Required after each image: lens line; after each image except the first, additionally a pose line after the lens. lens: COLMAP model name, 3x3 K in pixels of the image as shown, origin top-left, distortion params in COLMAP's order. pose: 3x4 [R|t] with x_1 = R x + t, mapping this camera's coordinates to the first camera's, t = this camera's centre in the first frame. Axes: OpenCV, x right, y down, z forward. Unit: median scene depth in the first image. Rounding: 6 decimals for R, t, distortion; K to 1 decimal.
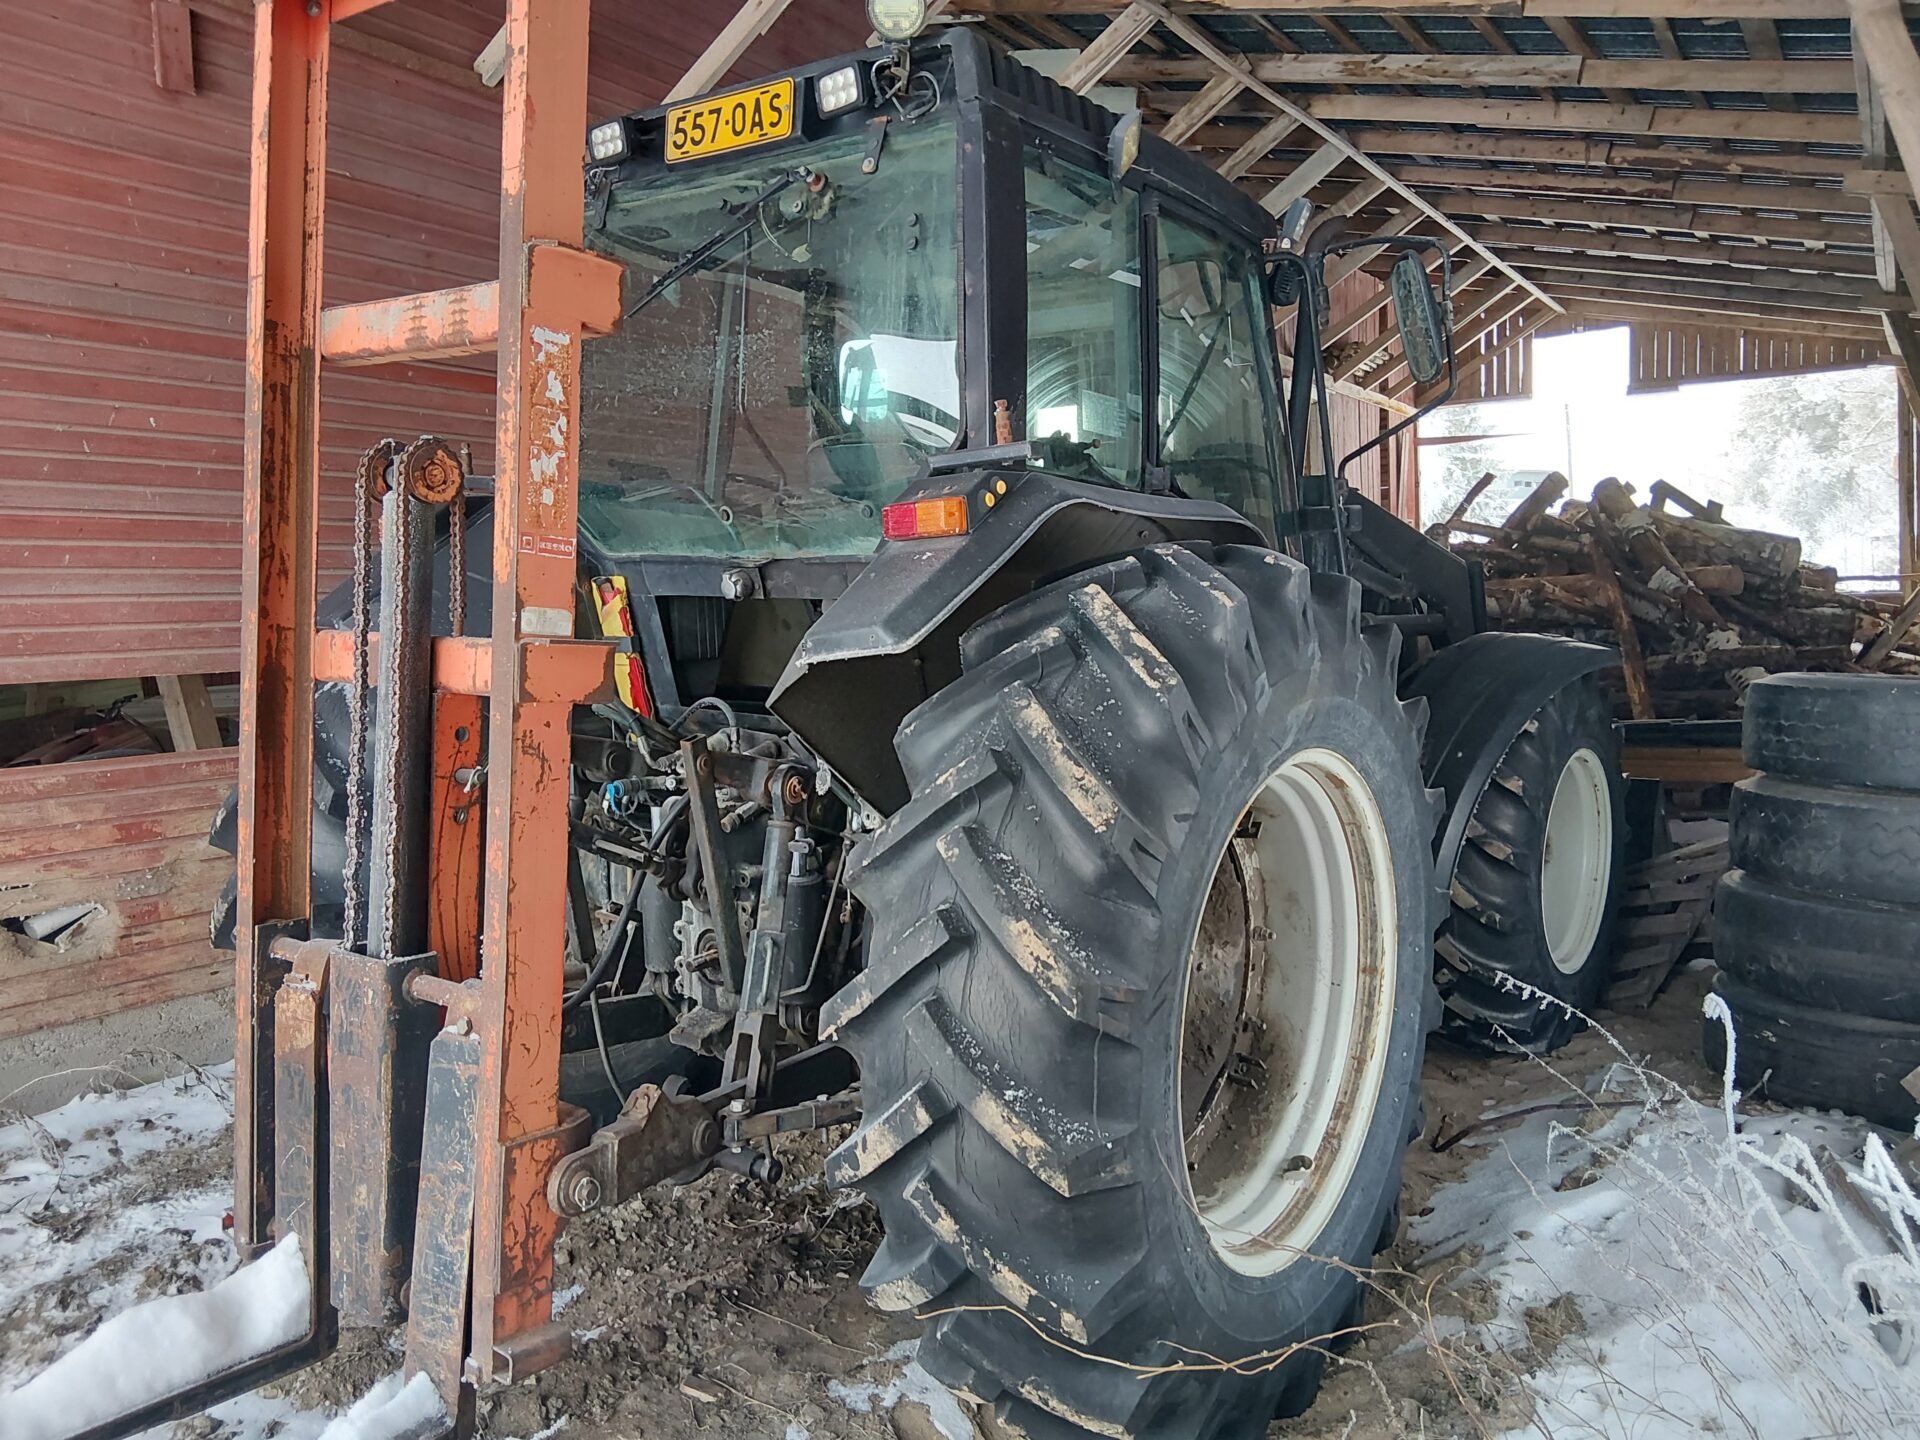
lens RADIAL K [[1527.7, 0, 950.7], [0, 1527.7, 716.2], [0, 0, 1]] dist [-0.078622, -0.014610]
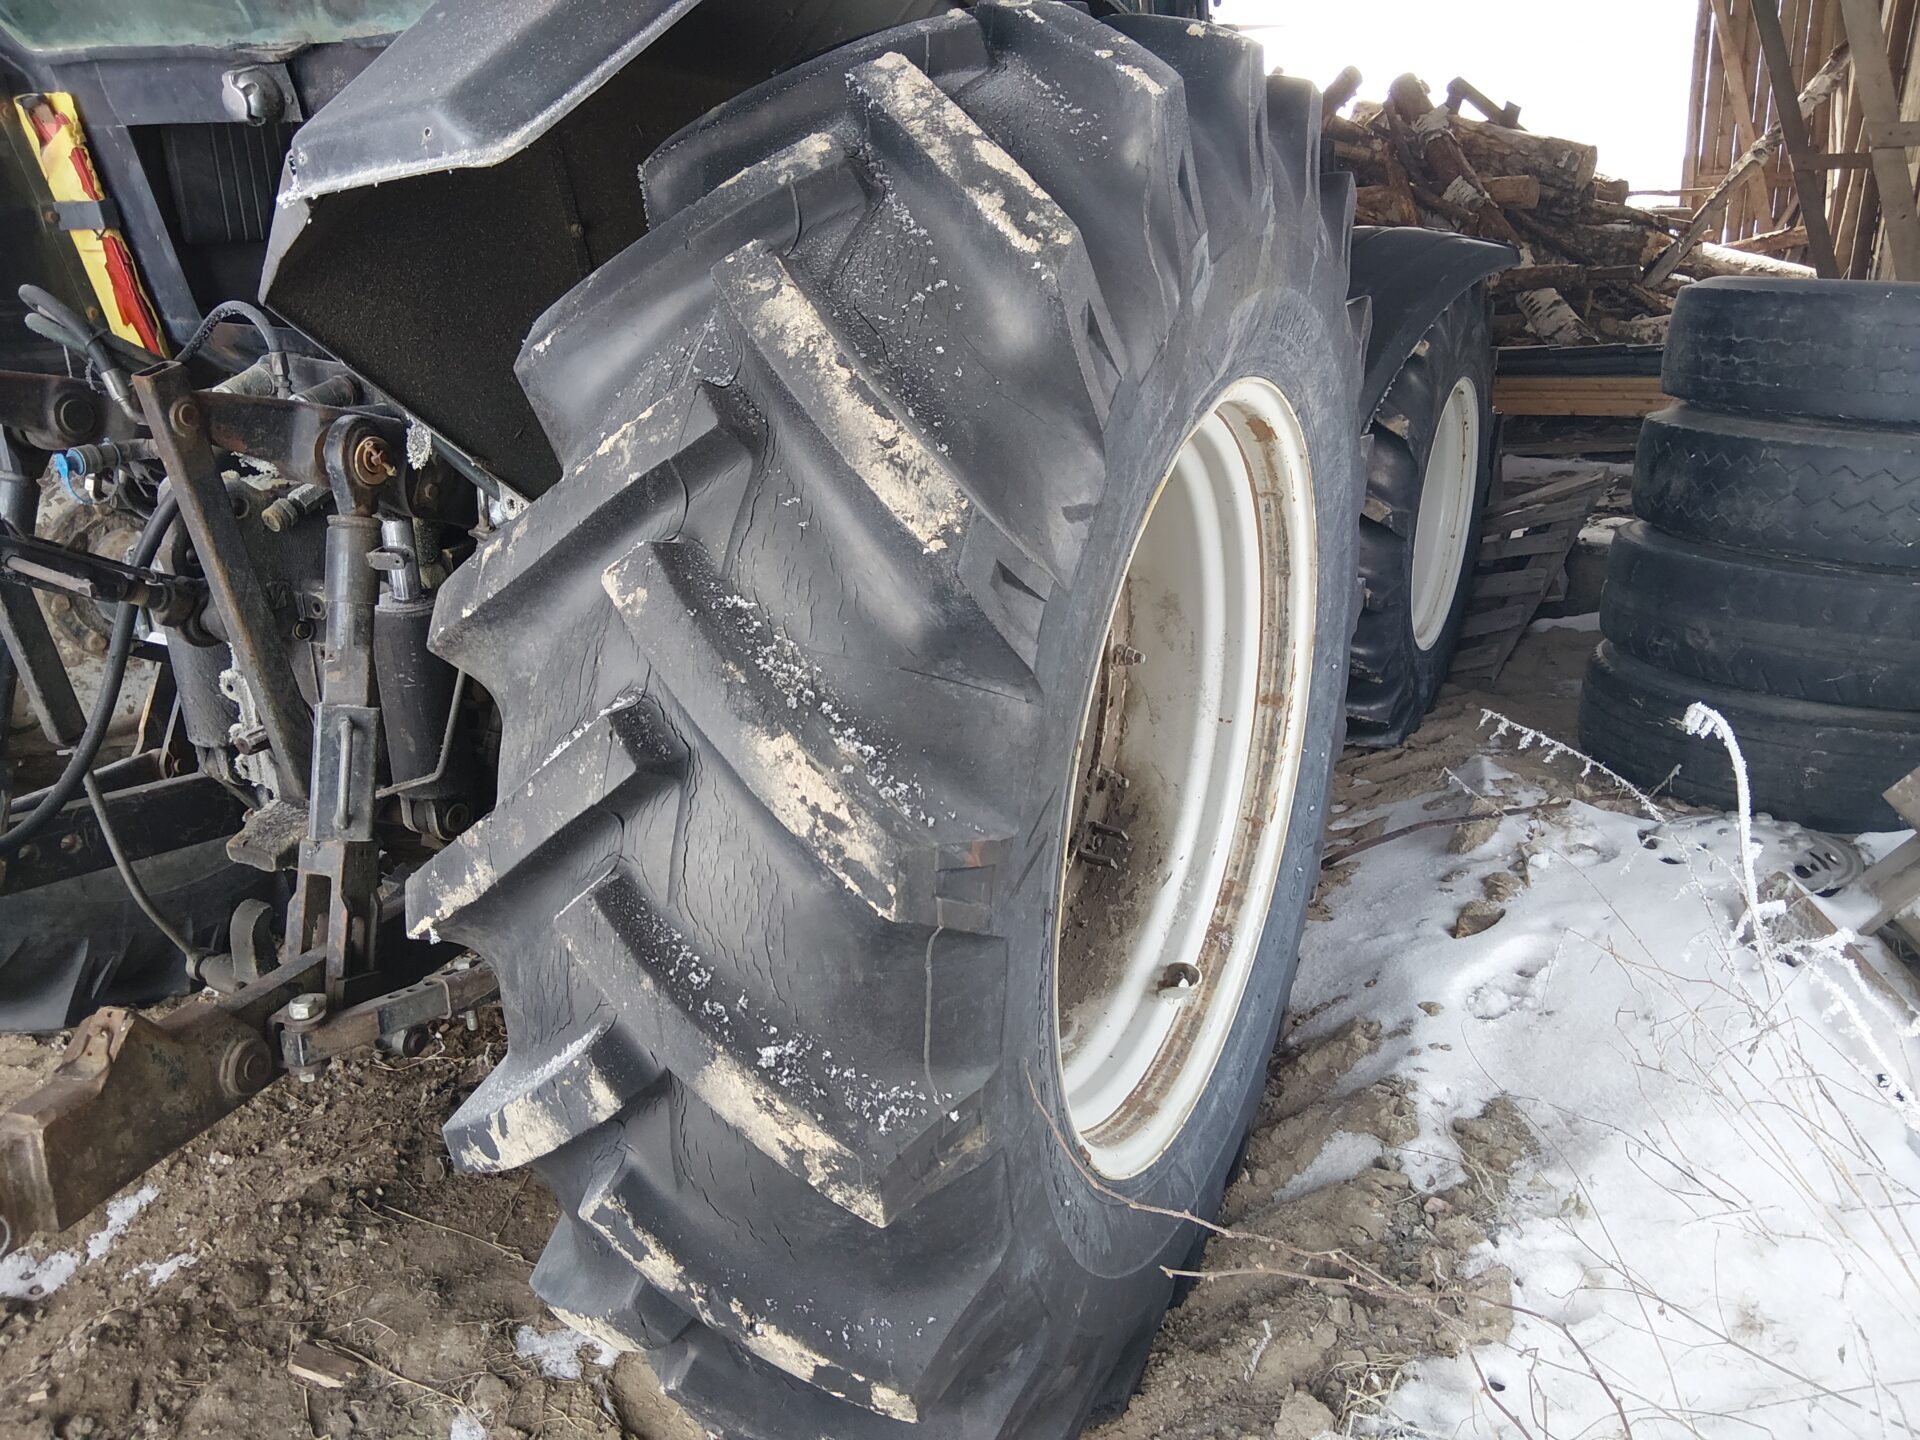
lens RADIAL K [[1591.0, 0, 954.9], [0, 1591.0, 718.3], [0, 0, 1]] dist [0.078654, -0.109589]
pose [[0.986800, -0.046391, 0.155154, 0.014916], [0.010762, 0.974758, 0.223006, 0.009148], [-0.161583, -0.218393, 0.962390, 0.325810]]
